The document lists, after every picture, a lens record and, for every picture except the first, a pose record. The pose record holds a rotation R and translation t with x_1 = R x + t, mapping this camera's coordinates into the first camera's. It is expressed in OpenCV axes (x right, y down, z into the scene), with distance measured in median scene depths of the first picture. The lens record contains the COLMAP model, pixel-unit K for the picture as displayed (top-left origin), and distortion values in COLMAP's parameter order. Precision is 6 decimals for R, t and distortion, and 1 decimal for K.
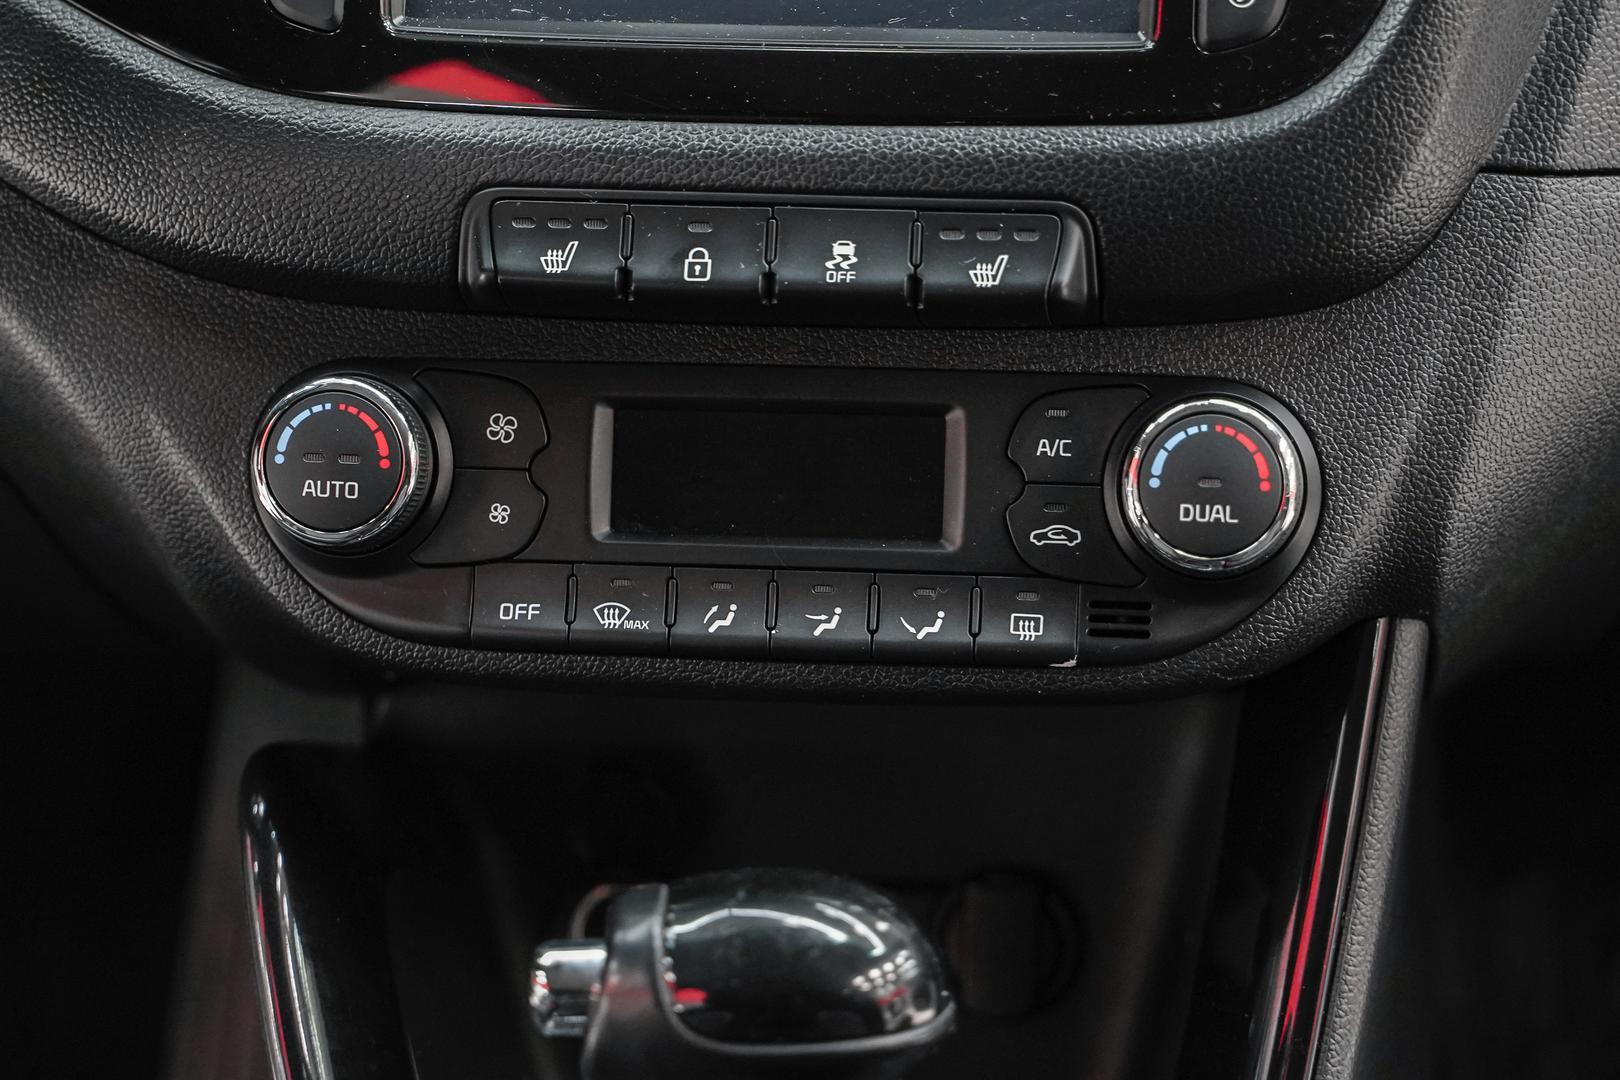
lens RADIAL K [[4198.4, 0, 826.6], [0, 4198.4, 480.6], [0, 0, 1]] dist [0.054069, 0.000000]
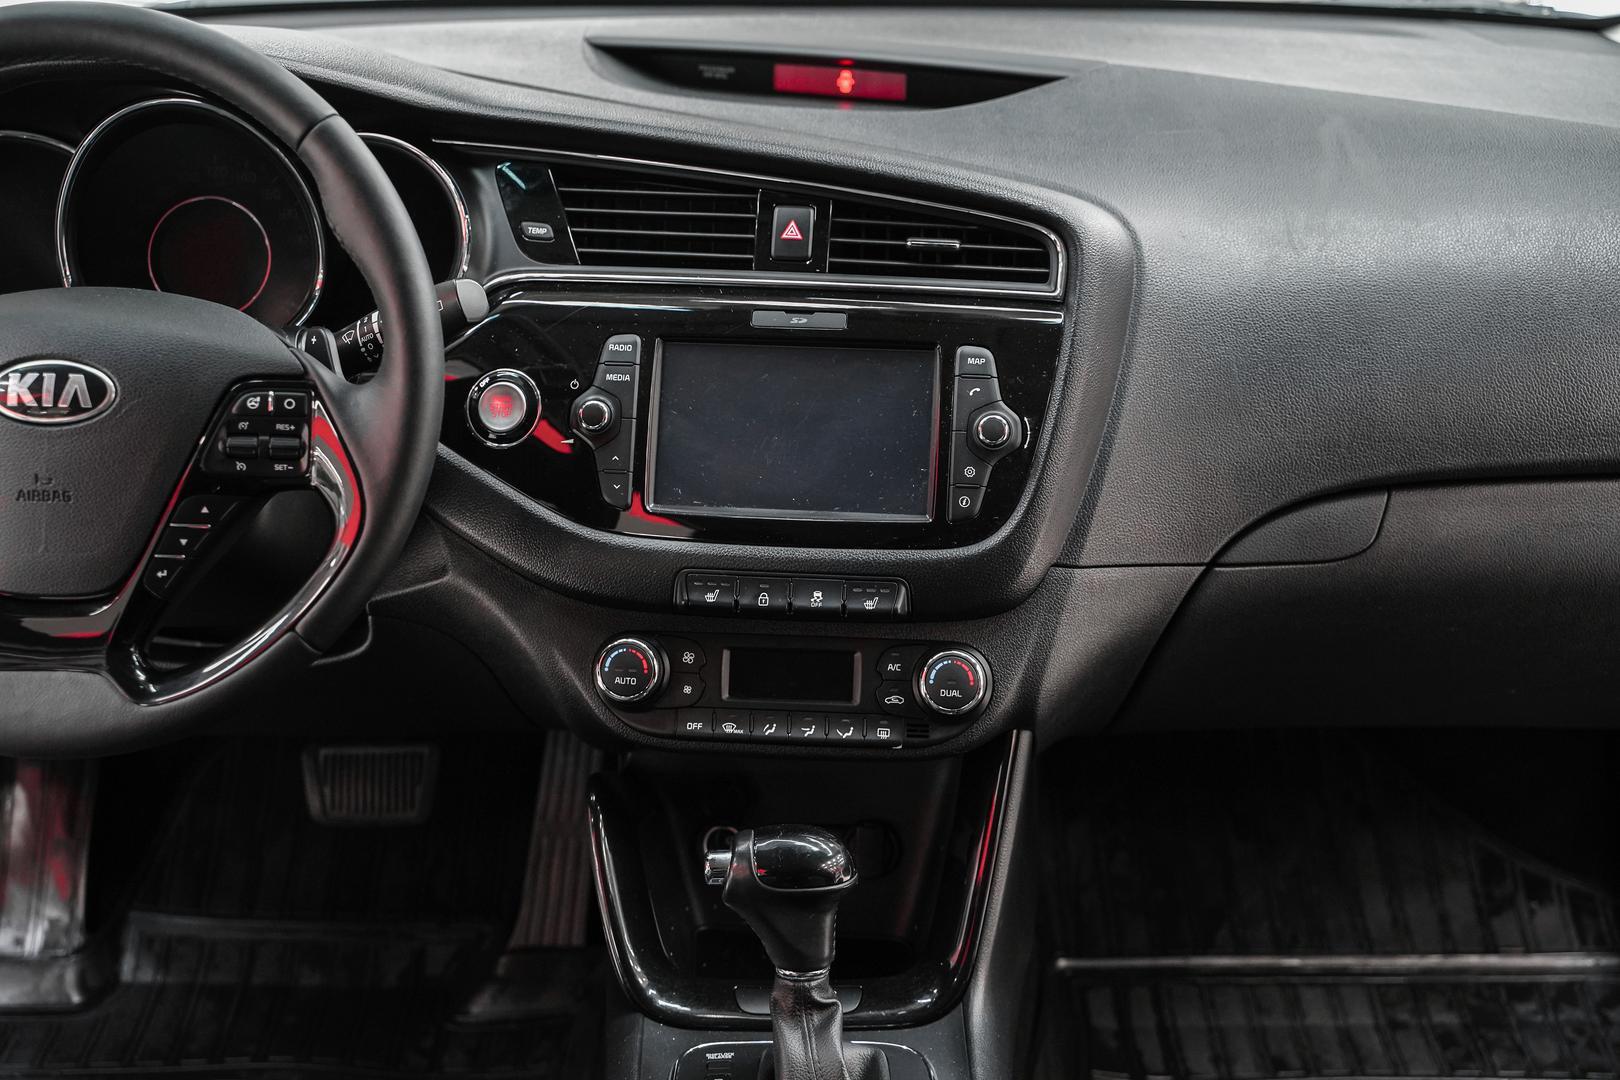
lens RADIAL K [[2137.6, 0, 811.1], [0, 2137.6, 565.3], [0, 0, 1]] dist [0.019905, 0.000000]
pose [[0.999549, 0.008572, 0.028780, -0.039355], [-0.008122, 0.999843, -0.015728, -0.051307], [-0.028911, 0.015487, 0.999462, -0.373773]]
